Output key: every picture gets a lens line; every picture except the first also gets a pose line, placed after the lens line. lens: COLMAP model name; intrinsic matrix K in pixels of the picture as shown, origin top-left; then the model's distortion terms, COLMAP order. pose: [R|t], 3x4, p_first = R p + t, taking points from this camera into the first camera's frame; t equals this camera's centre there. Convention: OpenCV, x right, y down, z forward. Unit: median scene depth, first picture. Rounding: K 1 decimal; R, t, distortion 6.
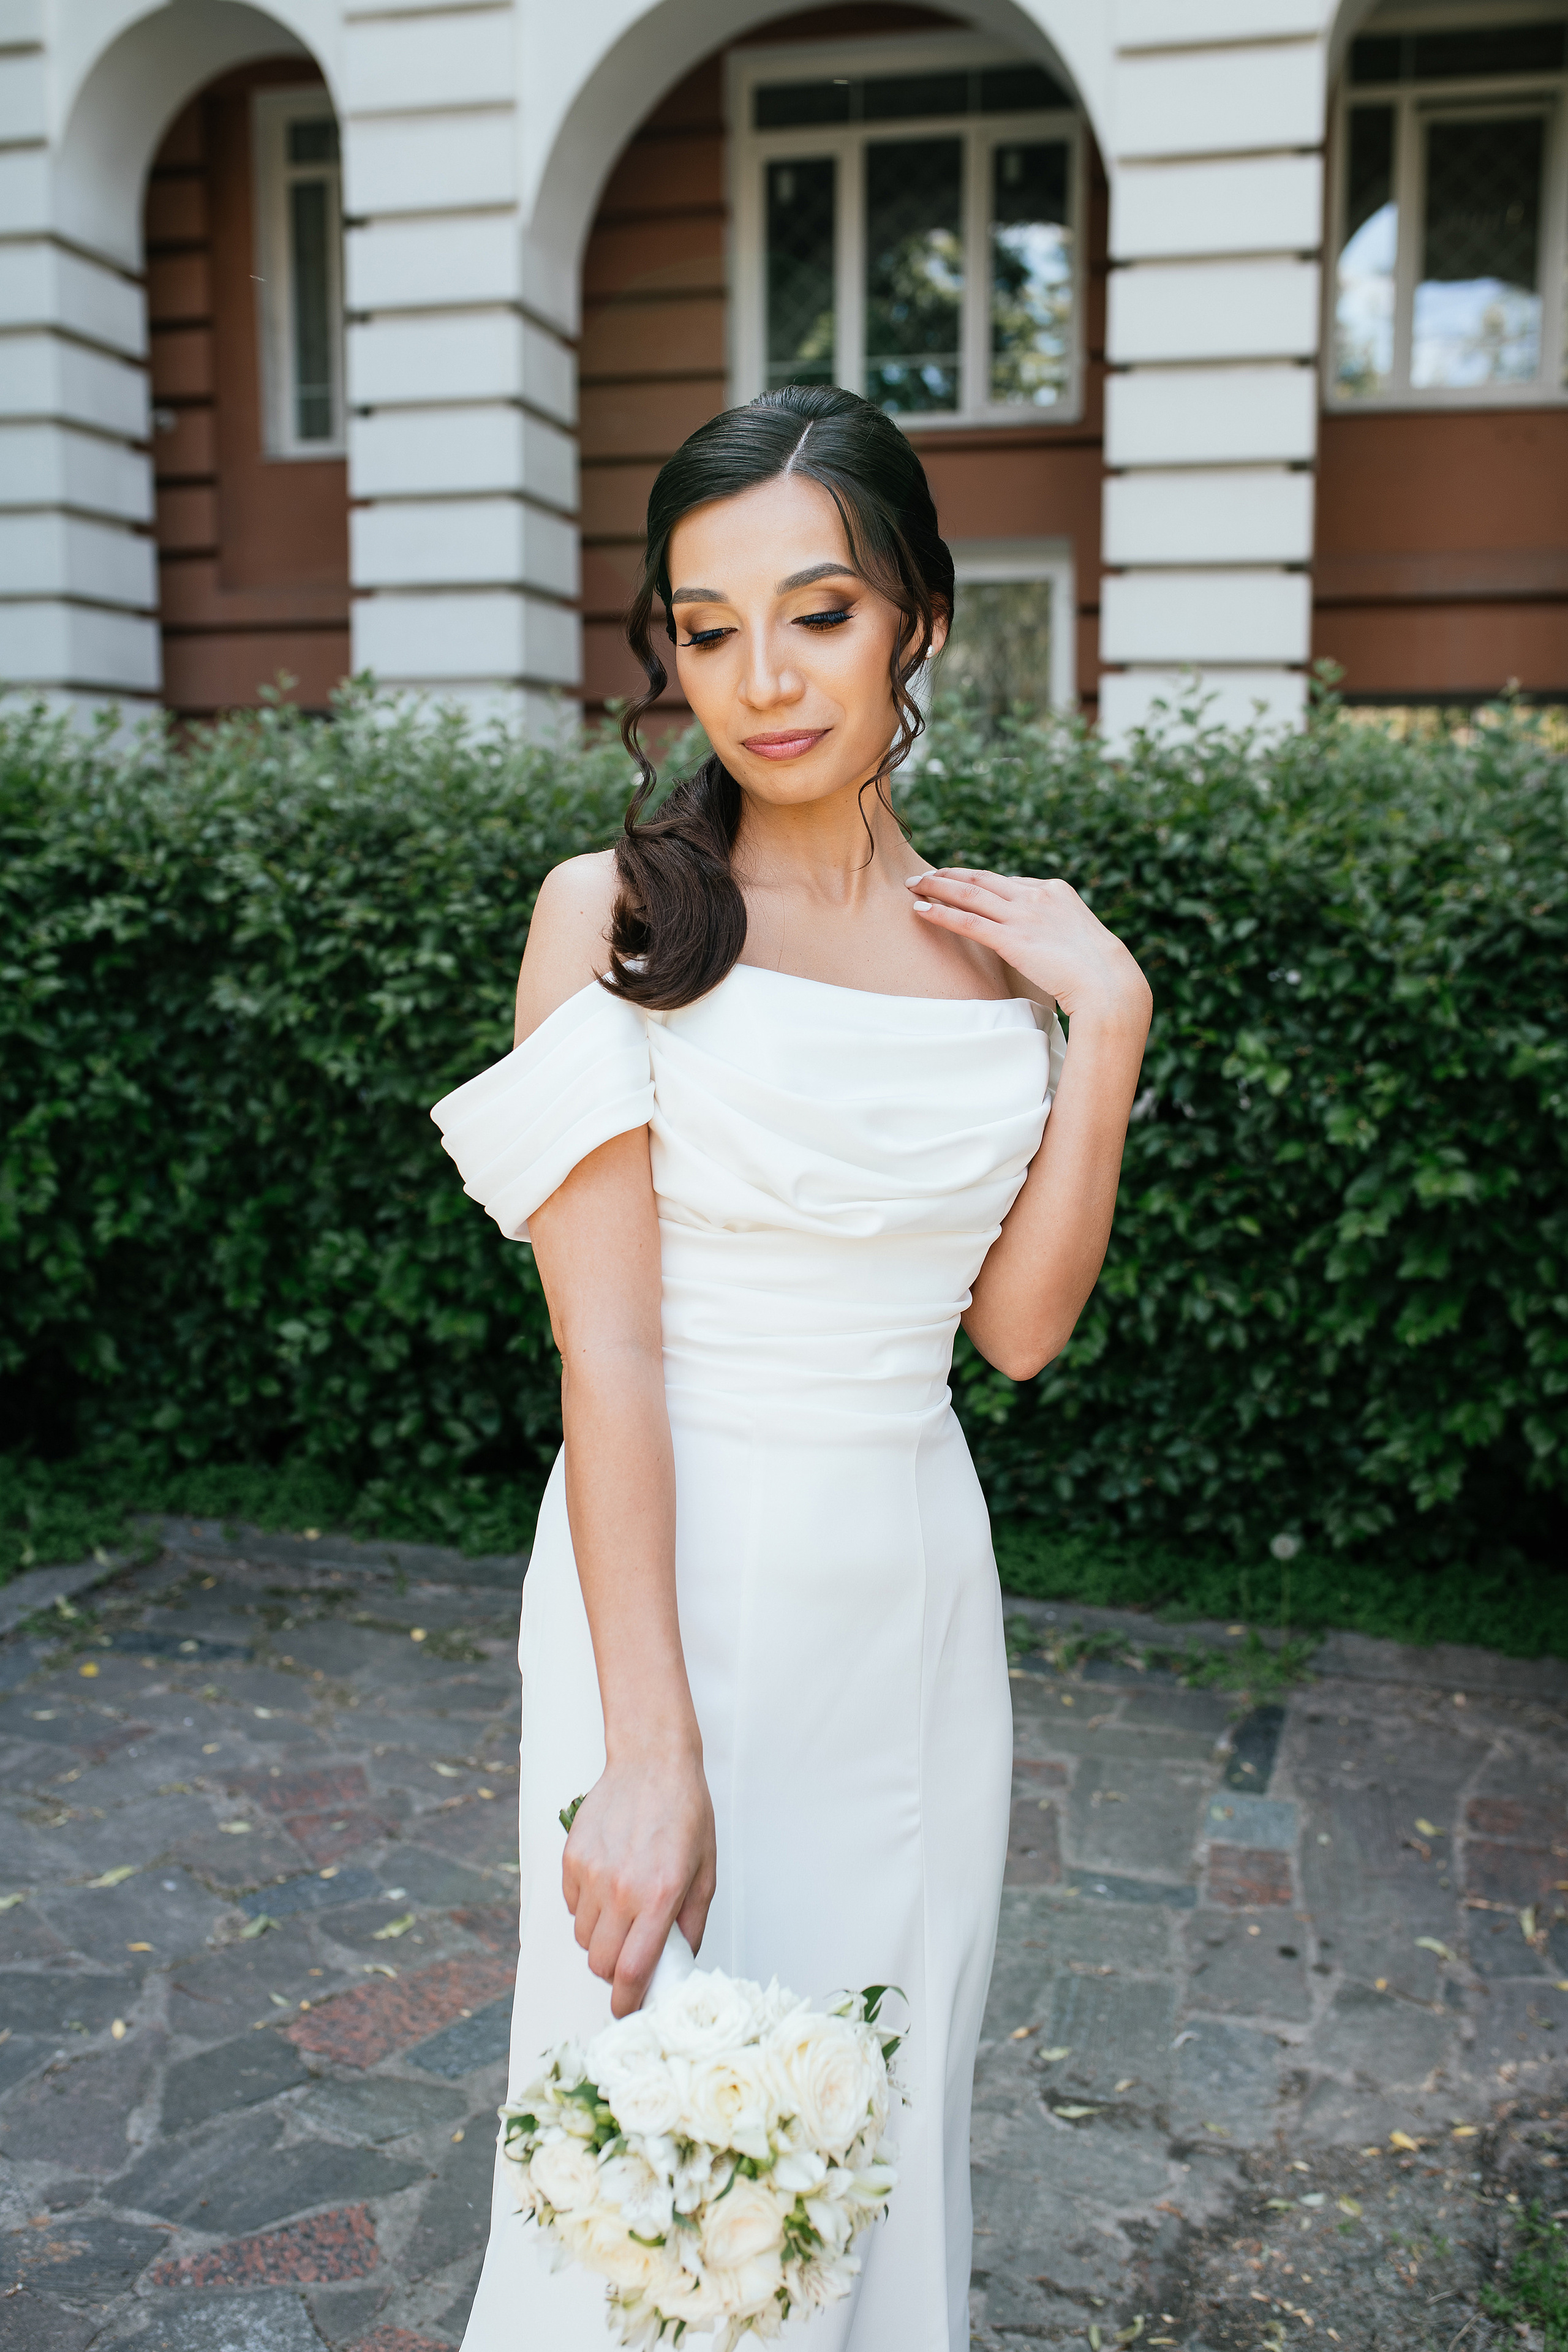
lens RADIAL K [[2253.5, 0, 795.5], [0, 2253.5, 1182.1], [0, 0, 1]] dist [-0.064602, 0.095475]
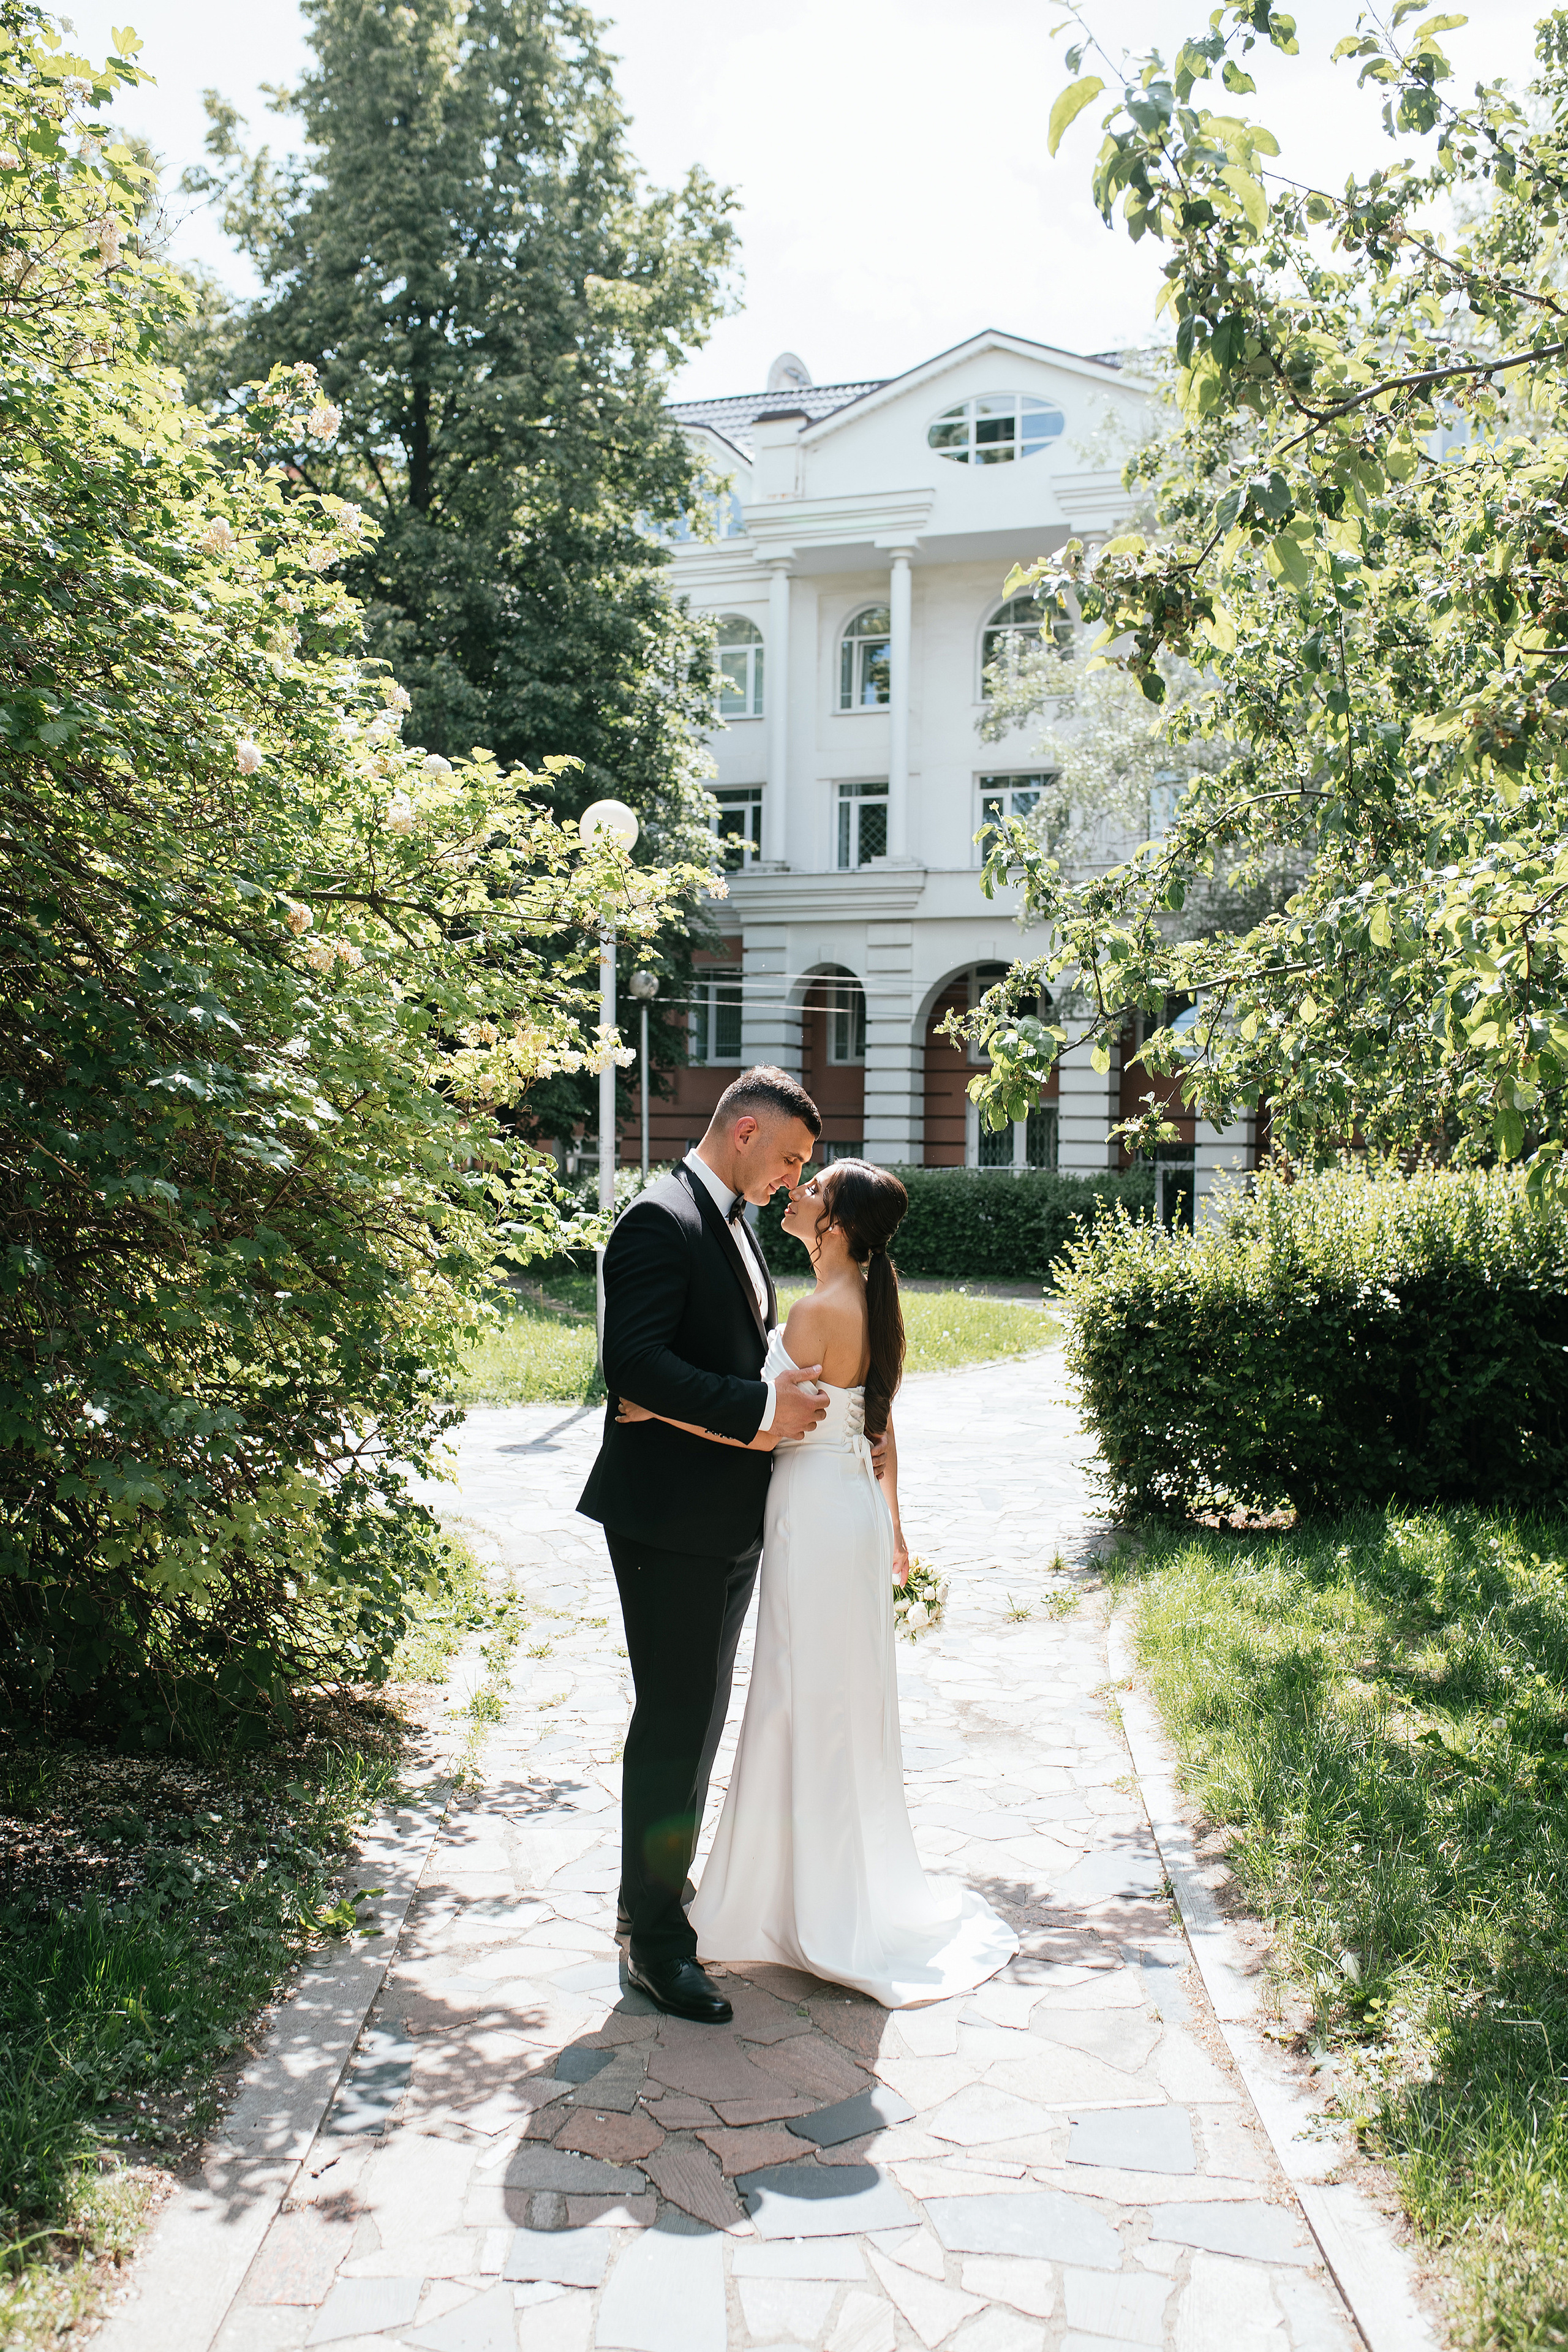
lens RADIAL K [[2334.4, 0, 758.4], [0, 2334.4, 1177.4], [0, 0, 1]] dist [-0.078162, 0.156129]
pose [[0.990334, 0.011391, -0.138232, 0.436703], [-0.031236, 0.989337, -0.142257, 1.036046], [0.135137, 0.145200, 0.980130, -7.383073]]
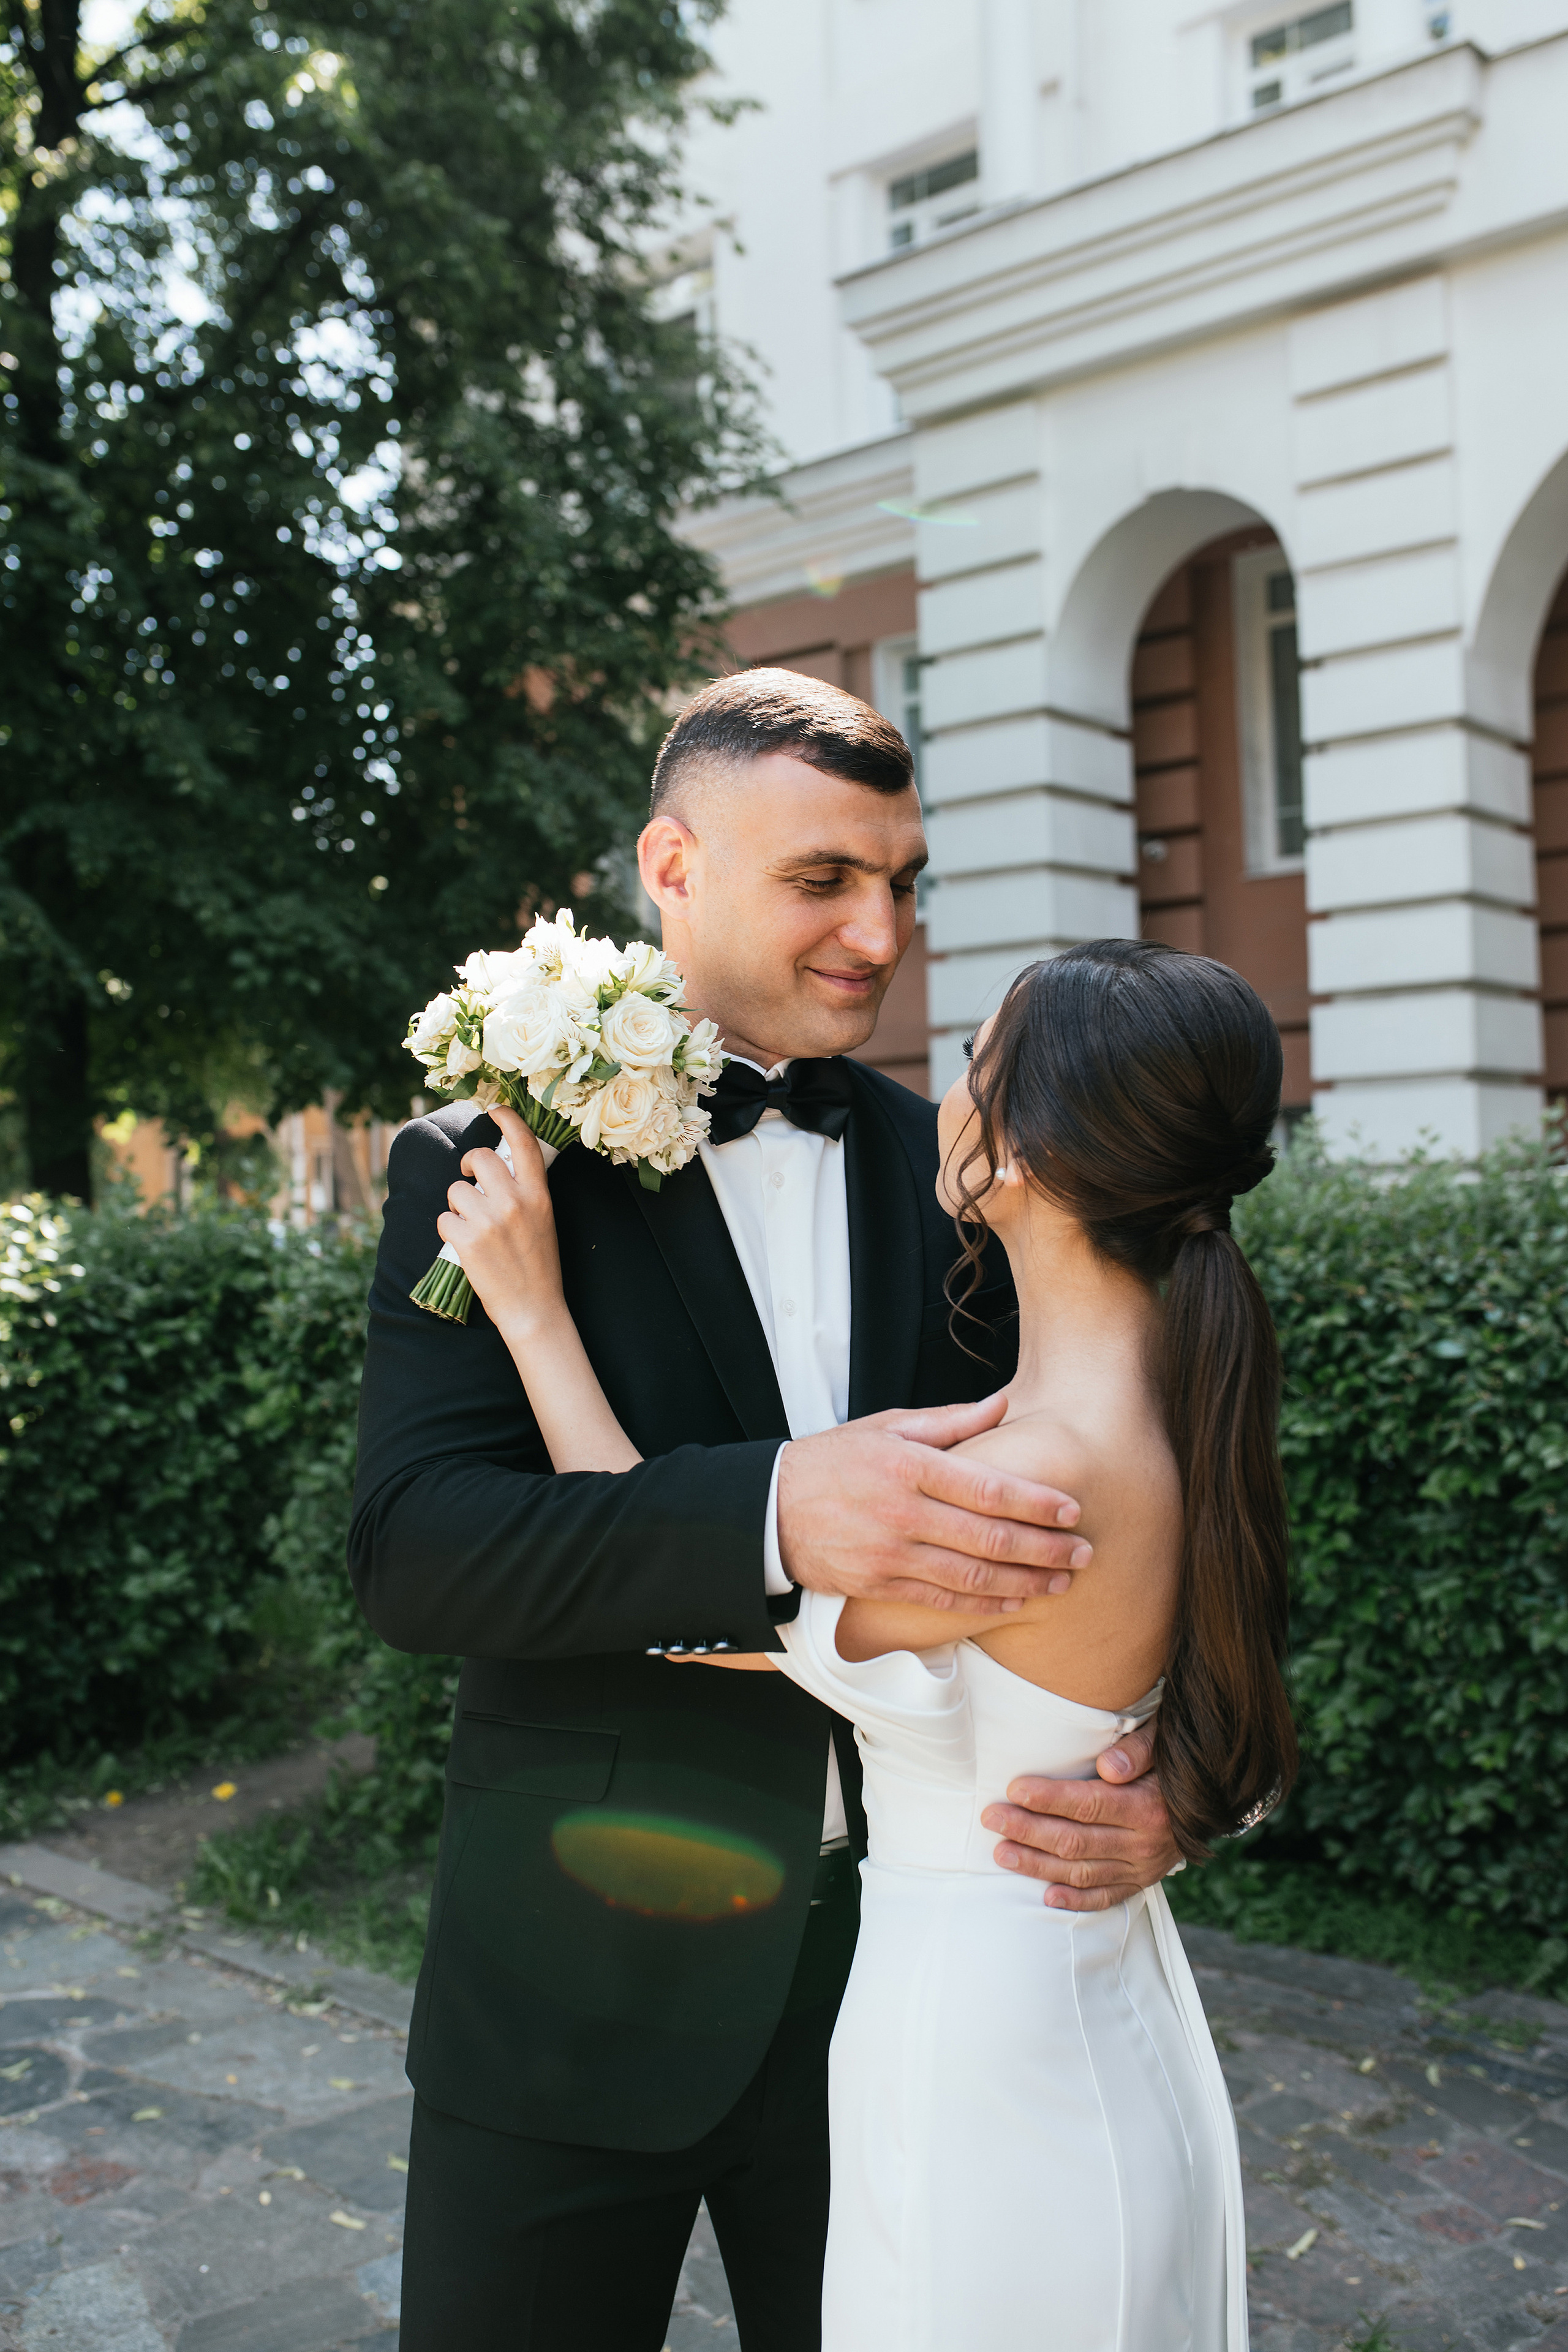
lens RADIAL K [[2253.5, 0, 795.5], [0, 2253.5, 1182.1], [0, 0, 1]] dist [-0.064602, 0.095475]
pose [[0.892752, -0.036378, -0.449077, 0.147875], [-0.037262, 0.987359, -0.154058, -0.017276], [0.449004, 0.154269, 0.880111, -0.066398]]
